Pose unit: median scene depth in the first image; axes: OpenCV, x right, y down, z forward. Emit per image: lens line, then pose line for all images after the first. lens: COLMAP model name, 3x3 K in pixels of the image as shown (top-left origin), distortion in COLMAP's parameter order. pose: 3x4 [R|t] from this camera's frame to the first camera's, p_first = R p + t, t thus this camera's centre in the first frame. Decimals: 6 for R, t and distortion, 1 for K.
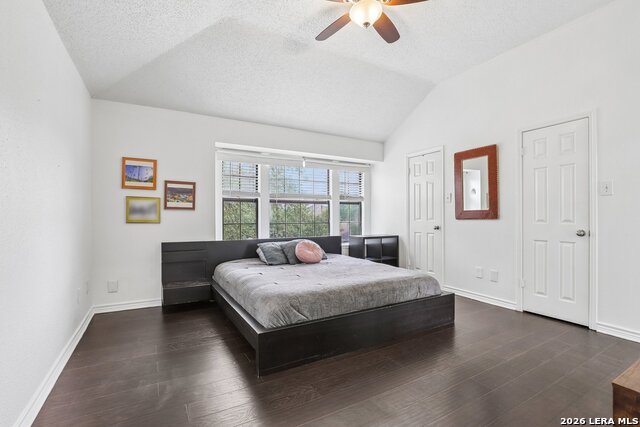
lens RADIAL K [[299.8, 0, 323.0], [0, 299.8, 217.1], [0, 0, 1]] dist [-0.003252, -0.000977]
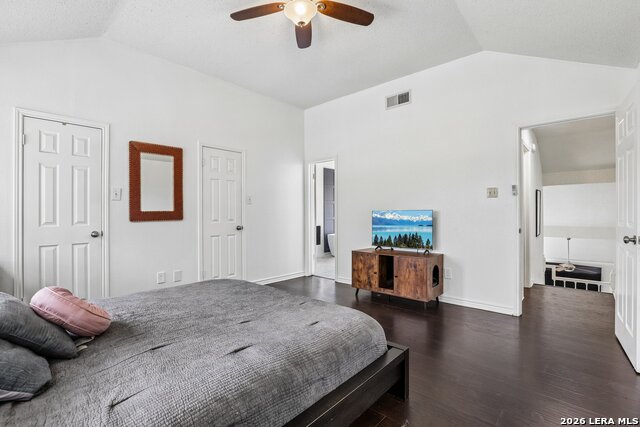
lens RADIAL K [[293.7, 0, 320.5], [0, 293.7, 211.4], [0, 0, 1]] dist [-0.002545, -0.000380]
pose [[-0.310968, 0.013126, 0.950330, -0.531361], [0.011160, 0.999886, -0.010159, -0.007375], [-0.950355, 0.007446, -0.311079, 0.835203]]
